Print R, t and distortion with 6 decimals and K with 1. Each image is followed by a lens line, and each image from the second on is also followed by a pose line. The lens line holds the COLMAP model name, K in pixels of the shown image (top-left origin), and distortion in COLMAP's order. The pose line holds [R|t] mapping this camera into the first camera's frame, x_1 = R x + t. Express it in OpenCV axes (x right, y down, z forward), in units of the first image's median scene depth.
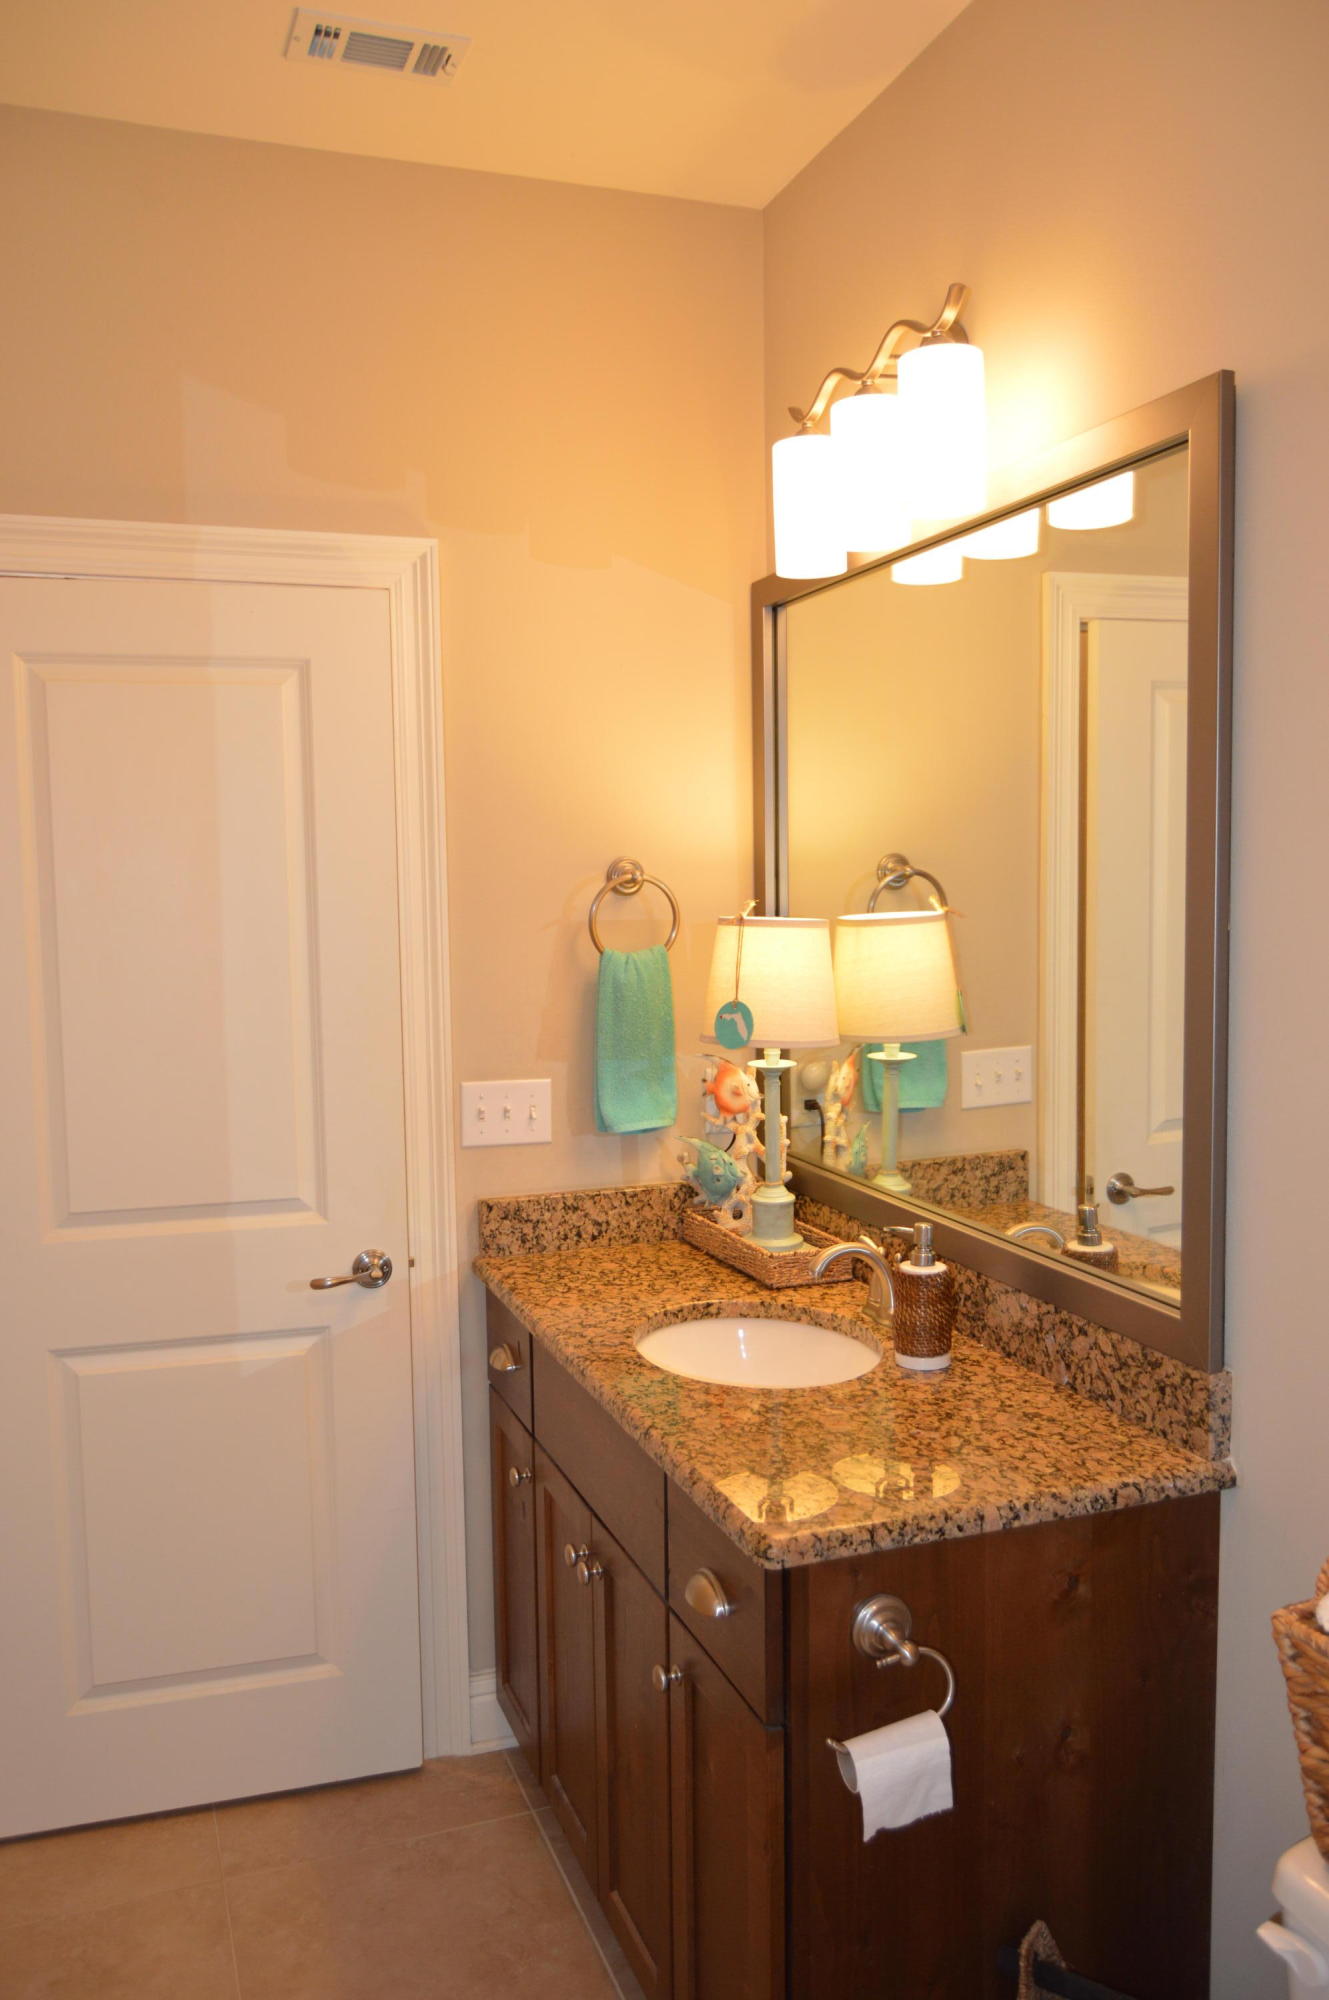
lens RADIAL K [[1576.6, 0, 664.8], [0, 1576.6, 1001.1], [0, 0, 1]] dist [-0.012351, 0.006312]
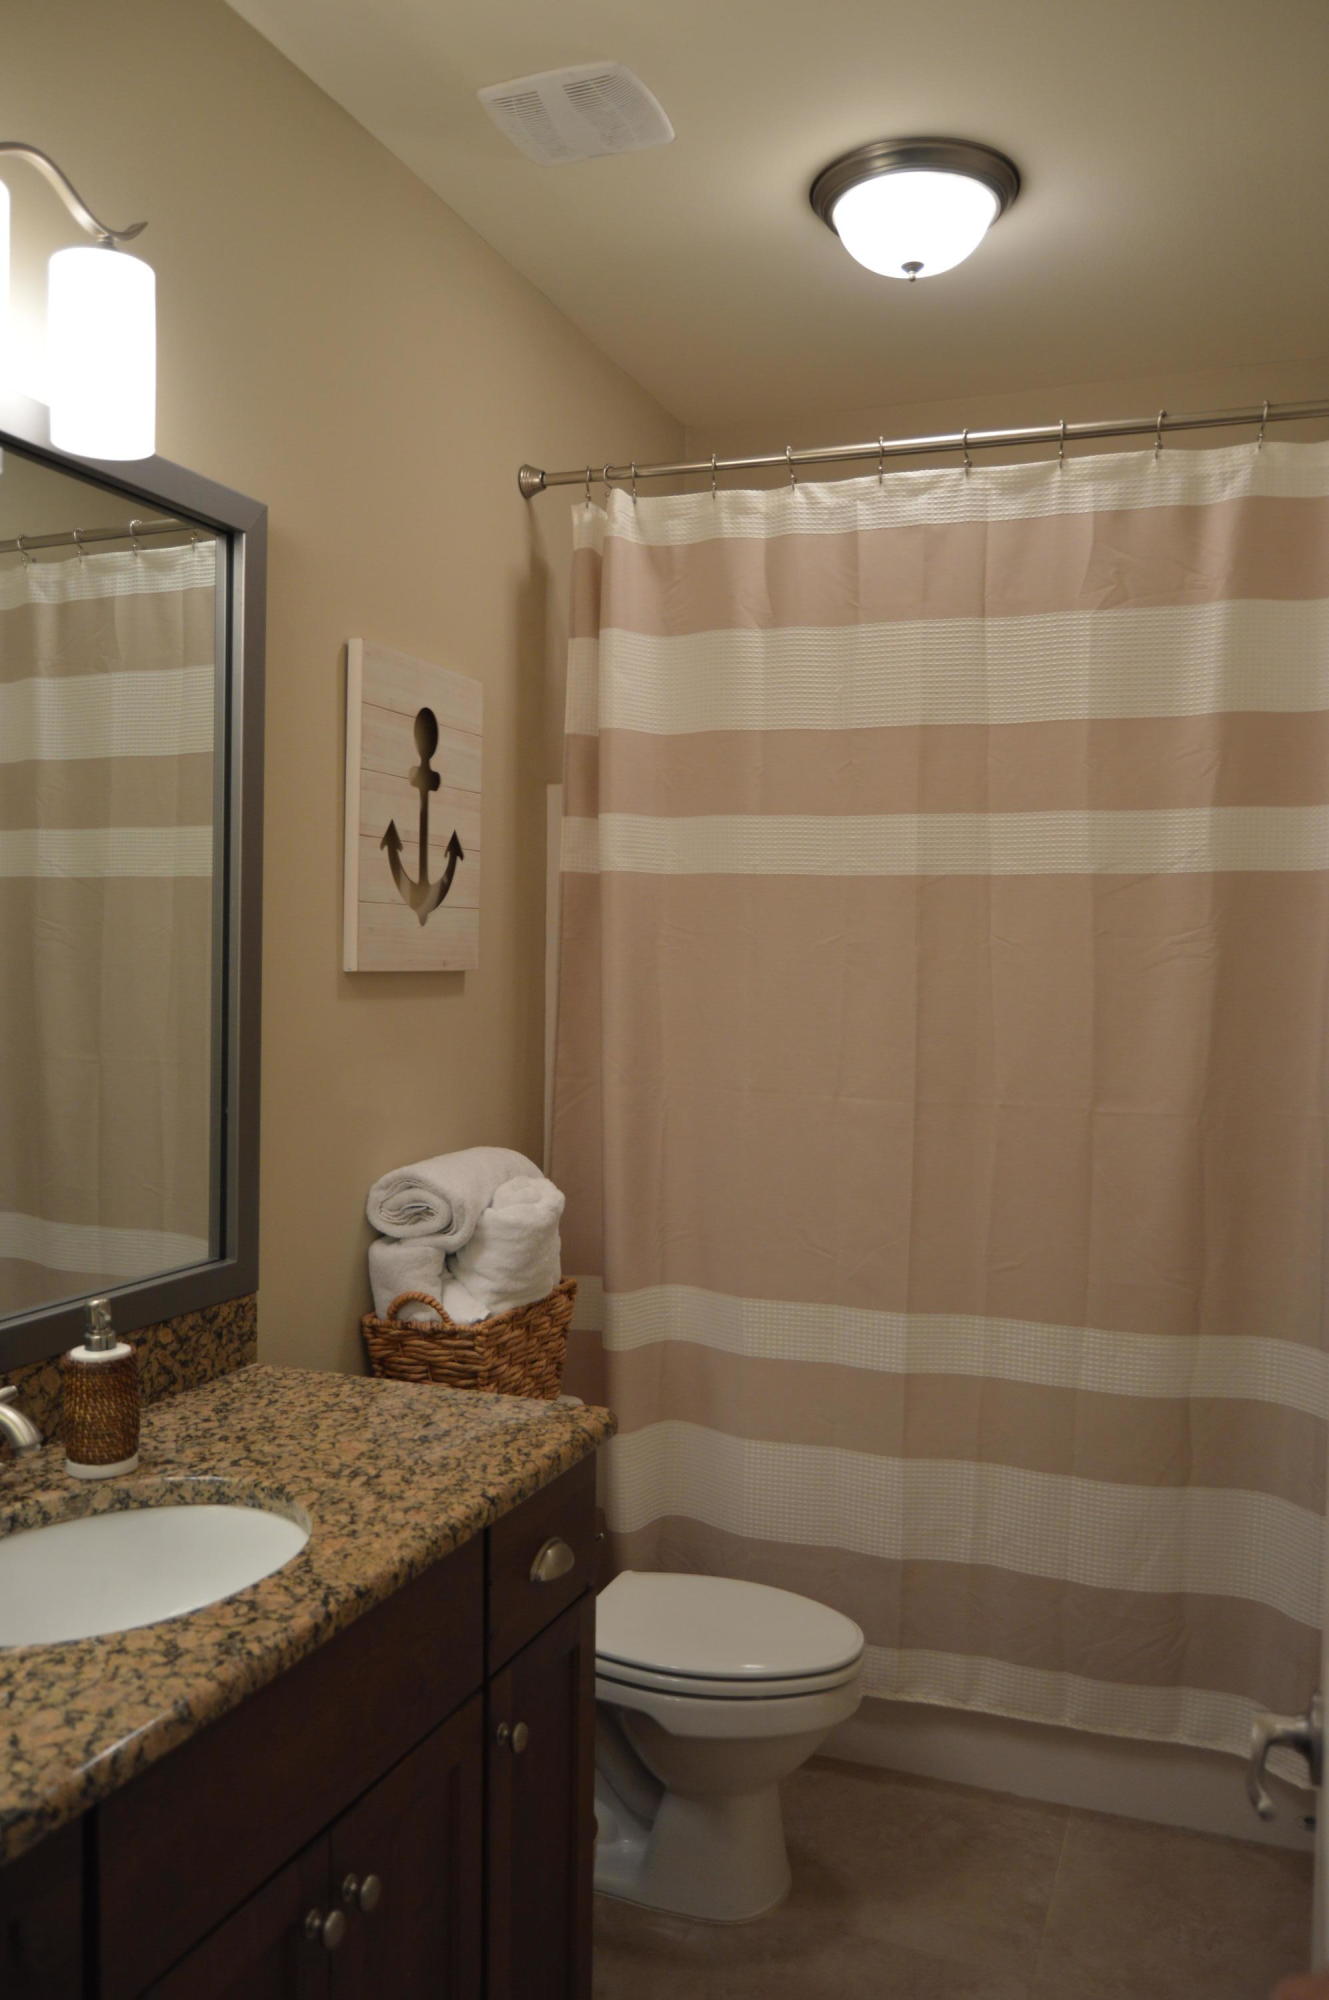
lens RADIAL K [[1576.6, 0, 667.9], [0, 1576.6, 999.1], [0, 0, 1]] dist [-0.012351, 0.006312]
pose [[-0.757442, -0.022780, 0.652505, -0.650370], [0.039130, 0.996011, 0.080195, -0.076773], [-0.651729, 0.086275, -0.753529, 1.545925]]
